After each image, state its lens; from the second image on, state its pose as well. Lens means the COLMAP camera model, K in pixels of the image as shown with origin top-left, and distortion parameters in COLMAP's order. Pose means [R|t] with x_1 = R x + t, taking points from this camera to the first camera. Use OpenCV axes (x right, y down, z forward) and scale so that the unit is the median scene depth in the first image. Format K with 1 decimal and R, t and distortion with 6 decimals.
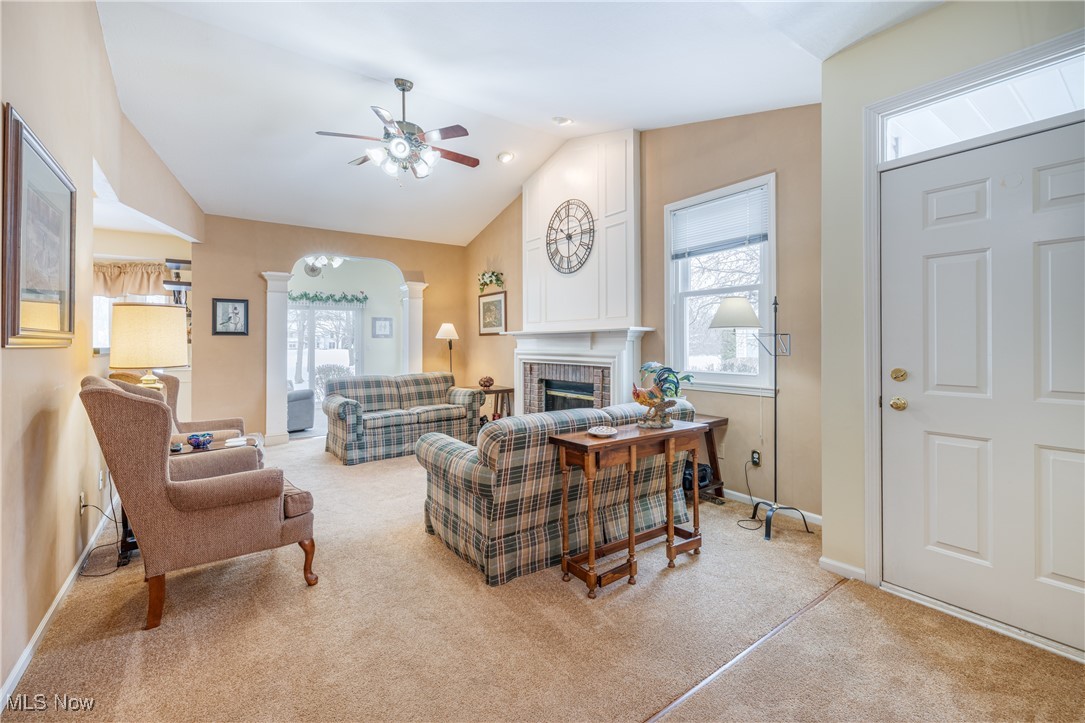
lens RADIAL K [[461.0, 0, 546.6], [0, 461.0, 338.4], [0, 0, 1]] dist [0.004467, -0.001585]
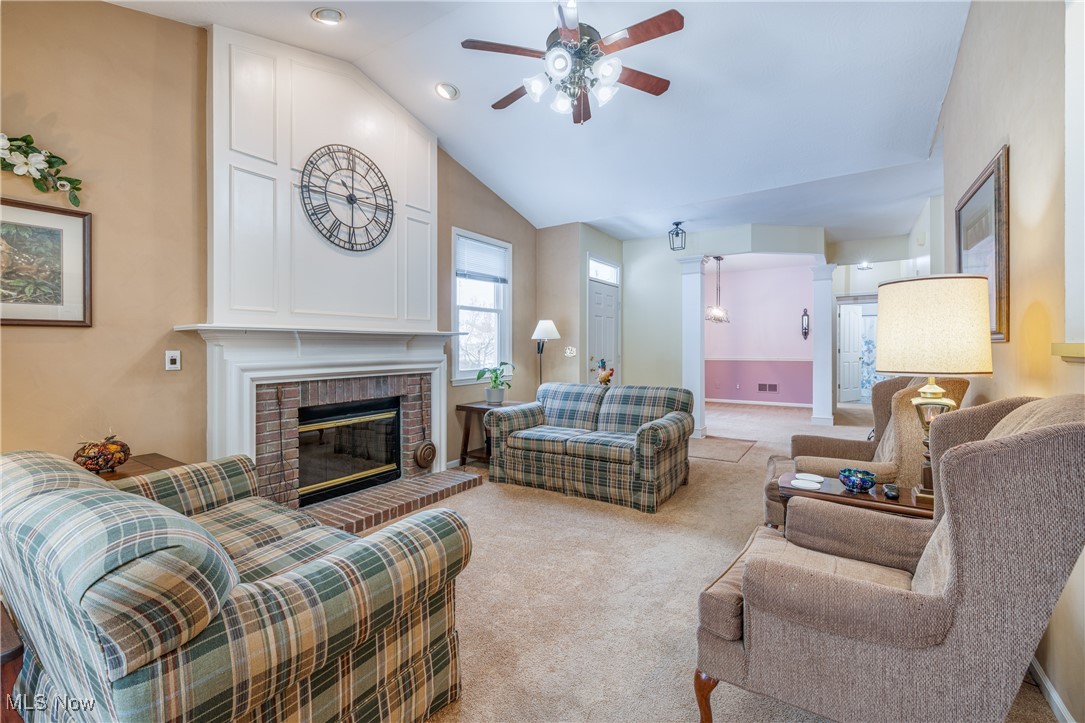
lens RADIAL K [[461.0, 0, 539.1], [0, 461.0, 349.2], [0, 0, 1]] dist [0.004467, -0.001585]
pose [[-0.339198, -0.001071, 0.940715, -0.768597], [-0.002659, 0.999996, 0.000180, 0.012034], [-0.940711, -0.002441, -0.339199, 1.028285]]
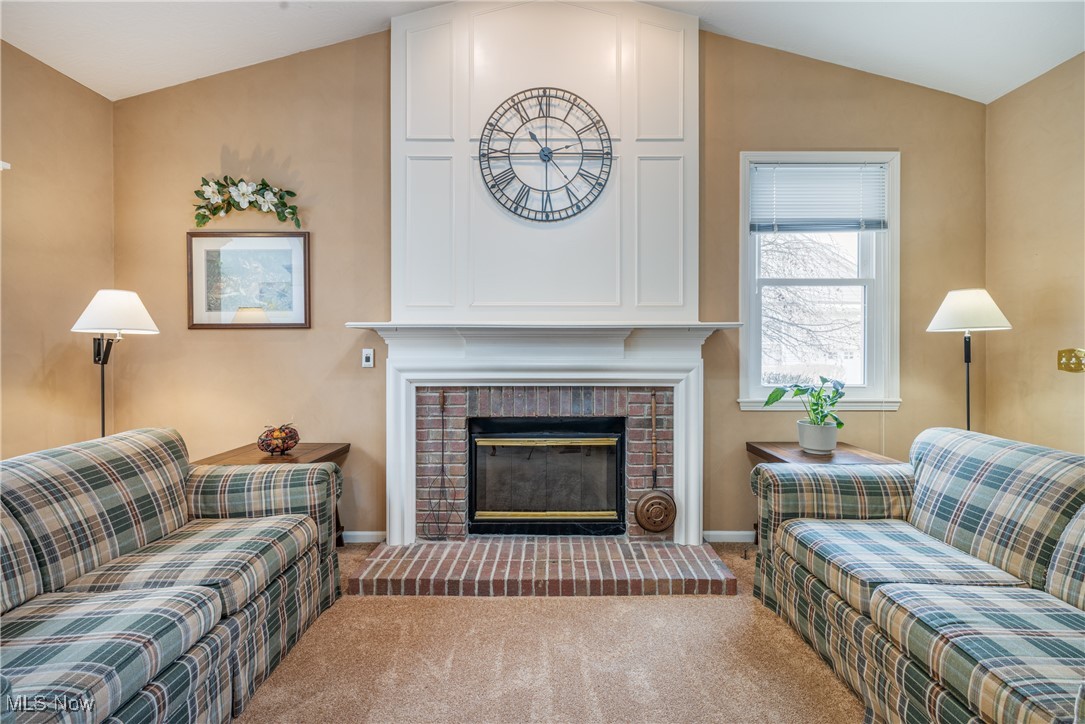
lens RADIAL K [[461.0, 0, 549.1], [0, 461.0, 350.2], [0, 0, 1]] dist [0.004467, -0.001585]
pose [[0.592058, 0.001194, 0.805894, -0.418271], [-0.009929, 0.999934, 0.005813, 0.010840], [-0.805834, -0.011444, 0.592031, 0.708703]]
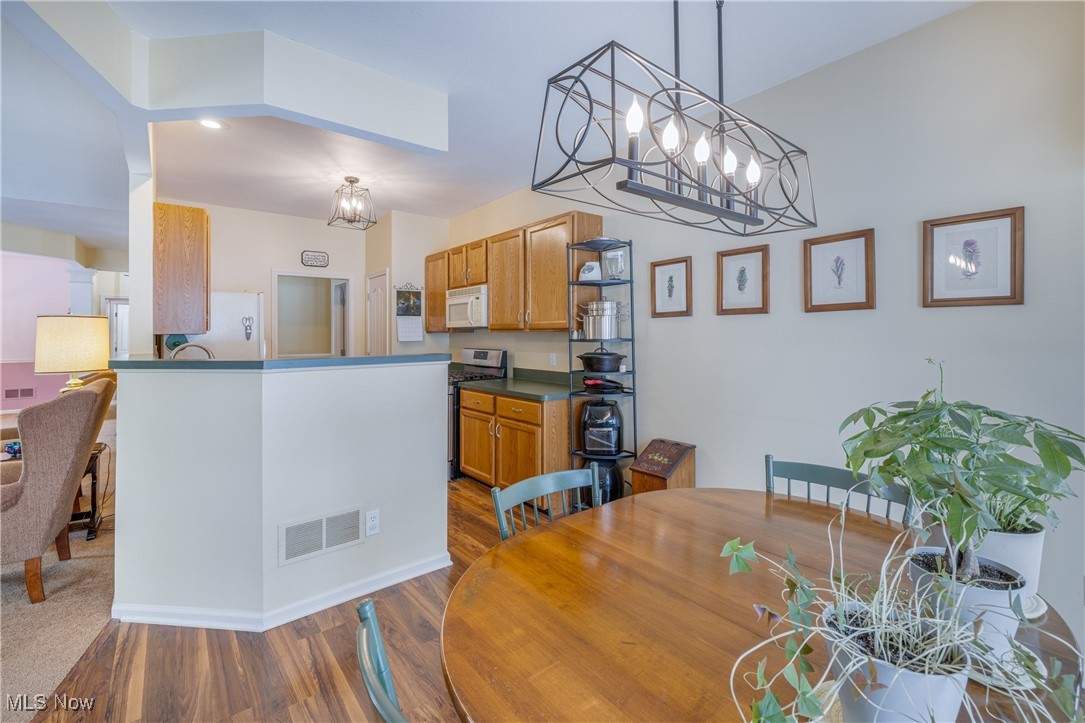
lens RADIAL K [[461.0, 0, 524.2], [0, 461.0, 348.3], [0, 0, 1]] dist [0.004467, -0.001585]
pose [[-0.999800, 0.010966, -0.016750, -1.145799], [0.010683, 0.999800, 0.016893, -0.006083], [0.016932, 0.016710, -0.999717, 1.243439]]
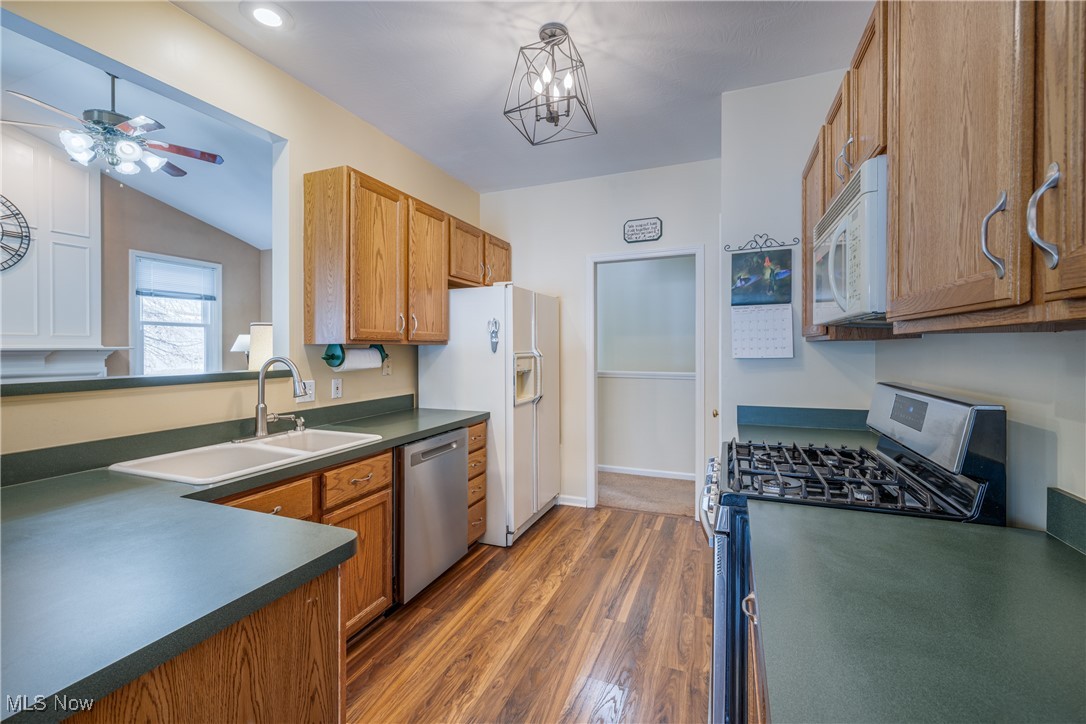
lens RADIAL K [[461.4, 0, 544.2], [0, 461.4, 351.4], [0, 0, 1]] dist [0.004467, -0.001585]
pose [[-0.524743, 0.000042, 0.851261, -1.201702], [-0.004095, 0.999988, -0.002574, -0.013308], [-0.851251, -0.004837, -0.524737, 0.610899]]
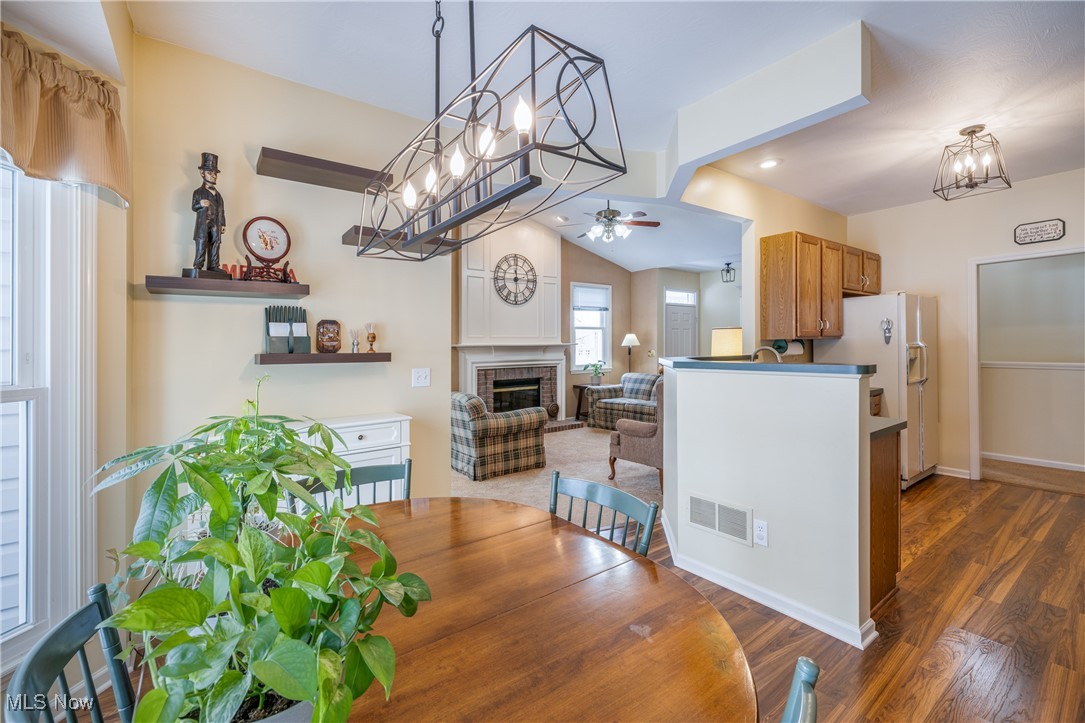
lens RADIAL K [[461.0, 0, 537.1], [0, 461.0, 345.2], [0, 0, 1]] dist [0.004467, -0.001585]
pose [[0.010861, 0.003688, 0.999934, -1.485505], [0.001422, 0.999992, -0.003704, -0.008439], [-0.999940, 0.001462, 0.010855, 0.974323]]
